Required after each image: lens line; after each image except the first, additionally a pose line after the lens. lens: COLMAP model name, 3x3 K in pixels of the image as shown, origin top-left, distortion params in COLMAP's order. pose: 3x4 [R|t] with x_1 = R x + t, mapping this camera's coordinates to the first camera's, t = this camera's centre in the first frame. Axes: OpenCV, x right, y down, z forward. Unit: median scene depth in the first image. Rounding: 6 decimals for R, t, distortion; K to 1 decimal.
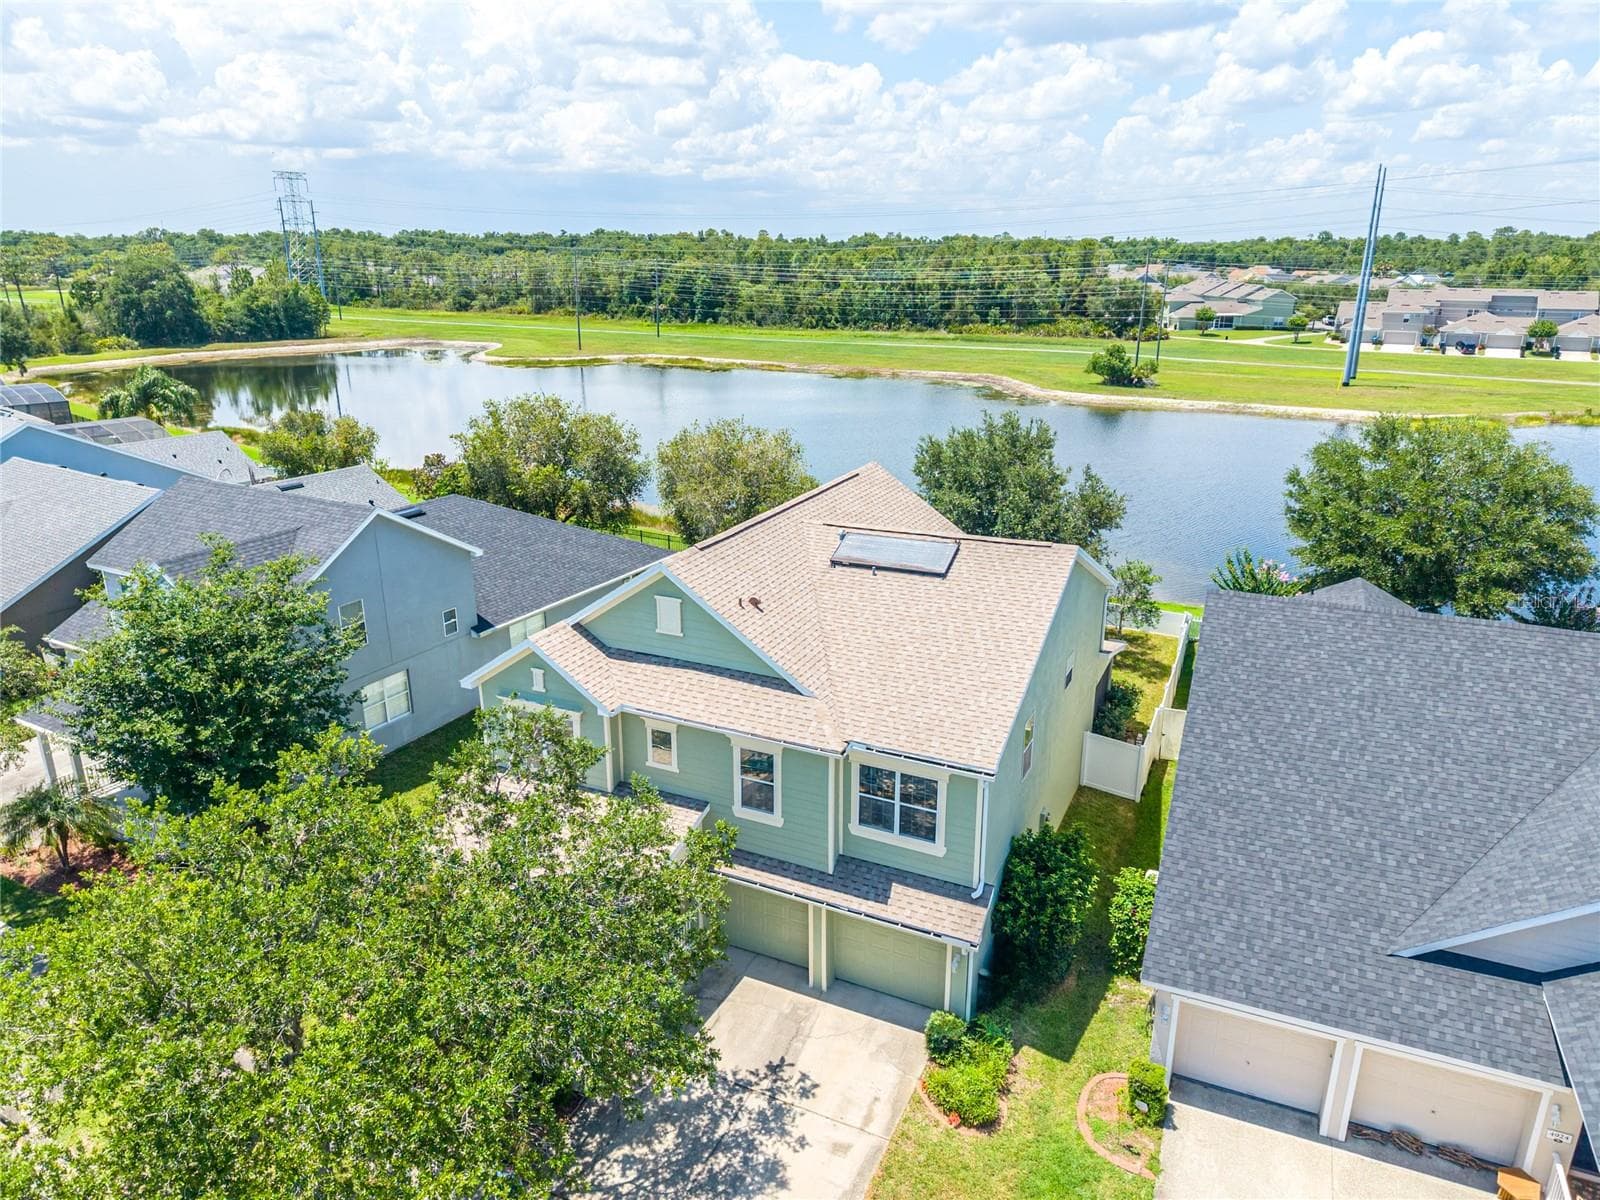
lens RADIAL K [[1075.9, 0, 803.1], [0, 1075.9, 600.0], [0, 0, 1]] dist [0.051609, -0.045793]
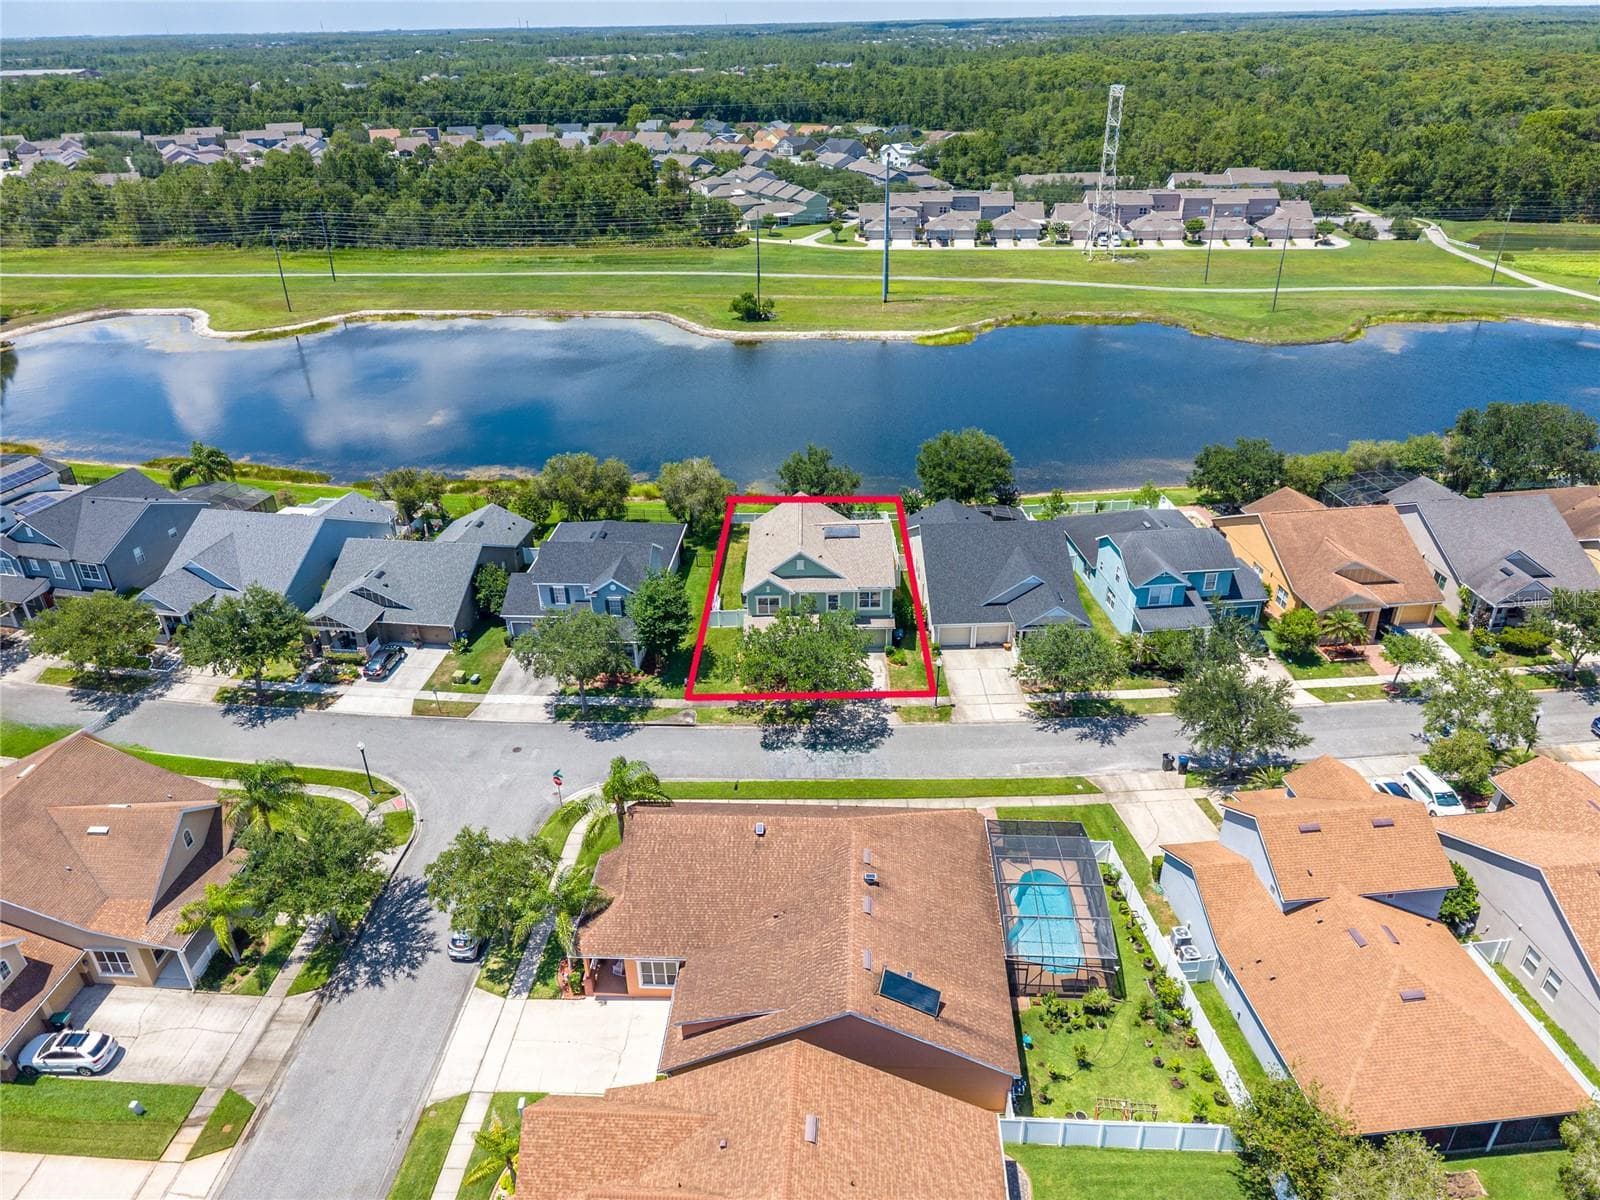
lens RADIAL K [[1075.9, 0, 803.1], [0, 1075.9, 600.0], [0, 0, 1]] dist [0.051609, -0.045793]
pose [[0.906367, -0.217832, 0.362005, -0.213498], [0.153232, 0.967983, 0.198819, -0.086583], [-0.393723, -0.124732, 0.910727, -0.342921]]
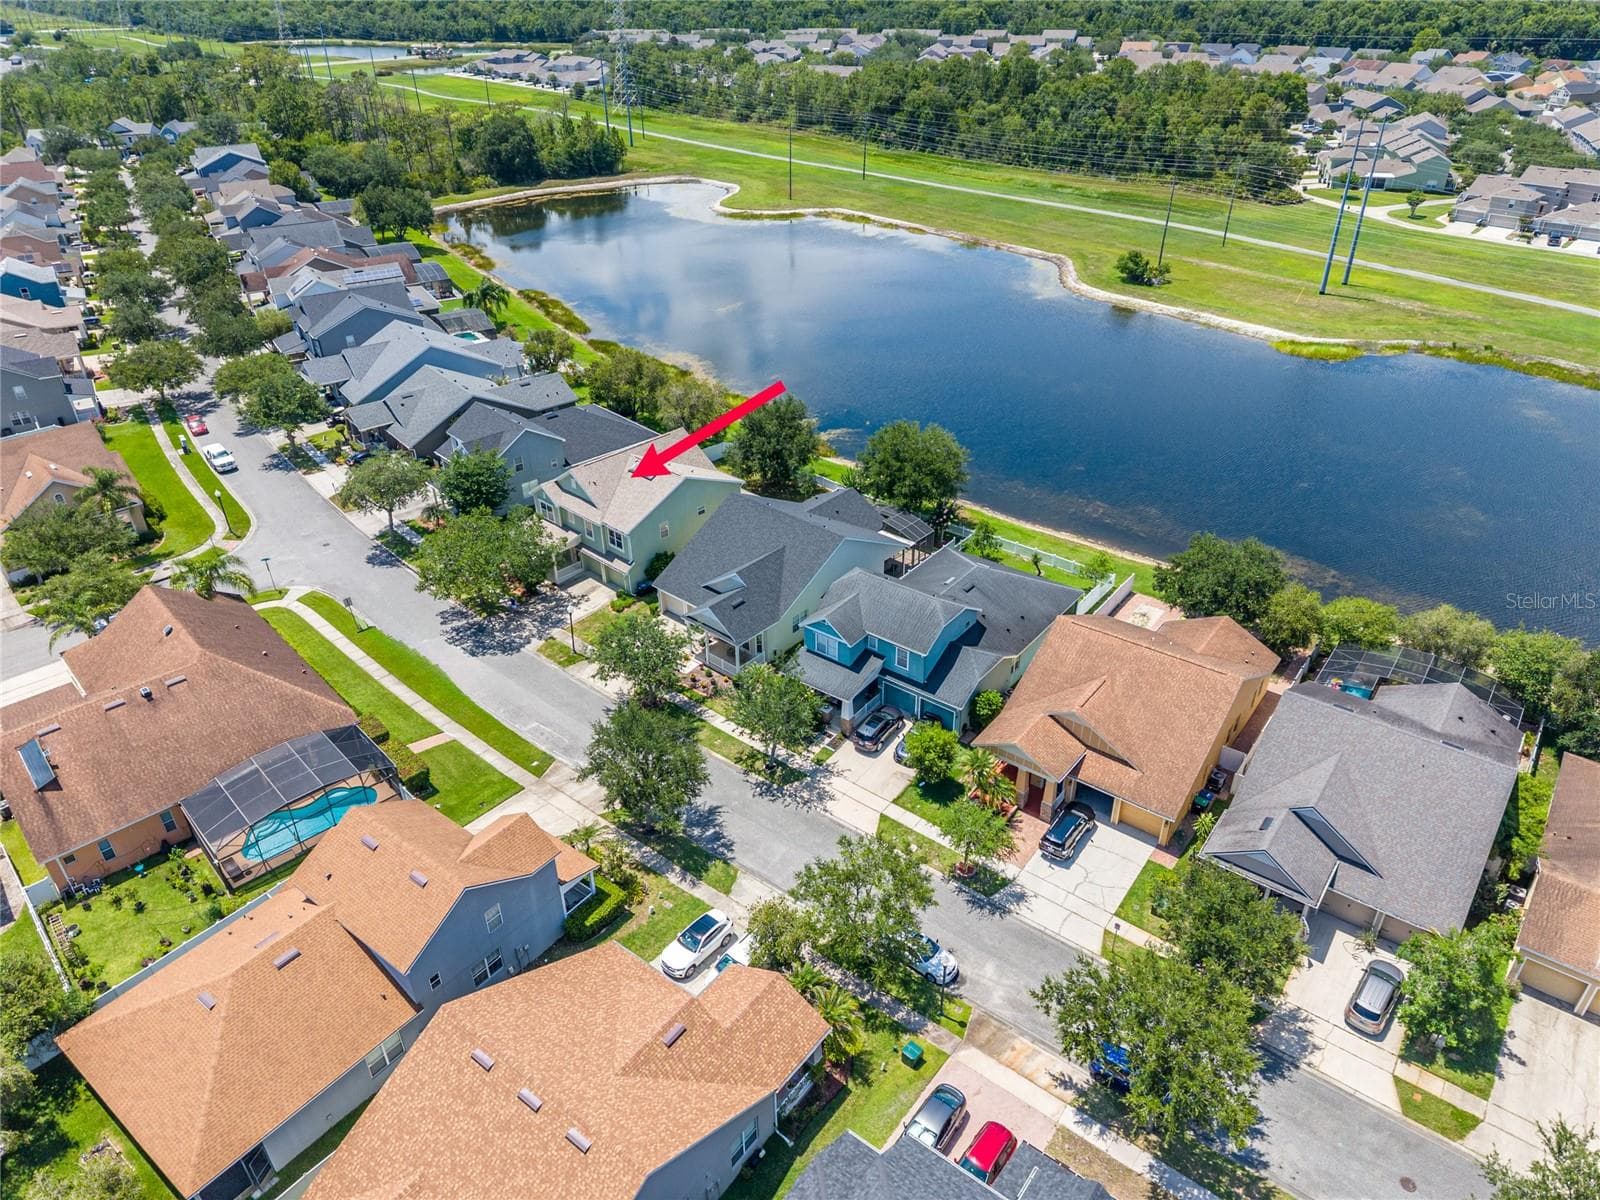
lens RADIAL K [[1075.9, 0, 803.1], [0, 1075.9, 600.0], [0, 0, 1]] dist [0.051609, -0.045793]
pose [[0.952187, 0.149026, -0.266703, 0.249728], [-0.084822, 0.967595, 0.237833, -0.081152], [0.293504, -0.203839, 0.933973, -0.348691]]
